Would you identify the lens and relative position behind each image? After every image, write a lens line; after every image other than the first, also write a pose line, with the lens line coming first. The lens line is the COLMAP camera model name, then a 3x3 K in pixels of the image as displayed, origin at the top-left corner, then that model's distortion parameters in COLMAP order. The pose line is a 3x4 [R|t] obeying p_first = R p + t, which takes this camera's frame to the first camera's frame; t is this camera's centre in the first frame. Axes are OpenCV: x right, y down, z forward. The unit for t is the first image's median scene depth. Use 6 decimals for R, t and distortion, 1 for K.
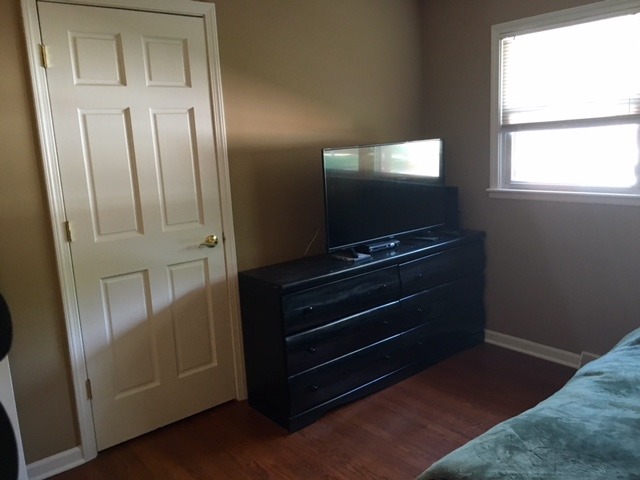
lens RADIAL K [[545.3, 0, 320.9], [0, 545.3, 242.3], [0, 0, 1]] dist [0.041590, -0.051649]
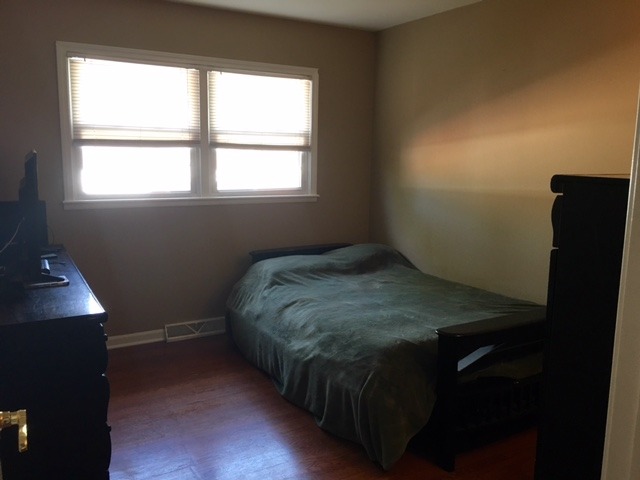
lens RADIAL K [[545.3, 0, 319.9], [0, 545.3, 236.8], [0, 0, 1]] dist [0.041590, -0.051649]
pose [[0.180812, -0.103849, 0.978020, -0.635976], [0.155598, 0.984907, 0.075814, -0.037980], [-0.971131, 0.138469, 0.194242, 0.376611]]
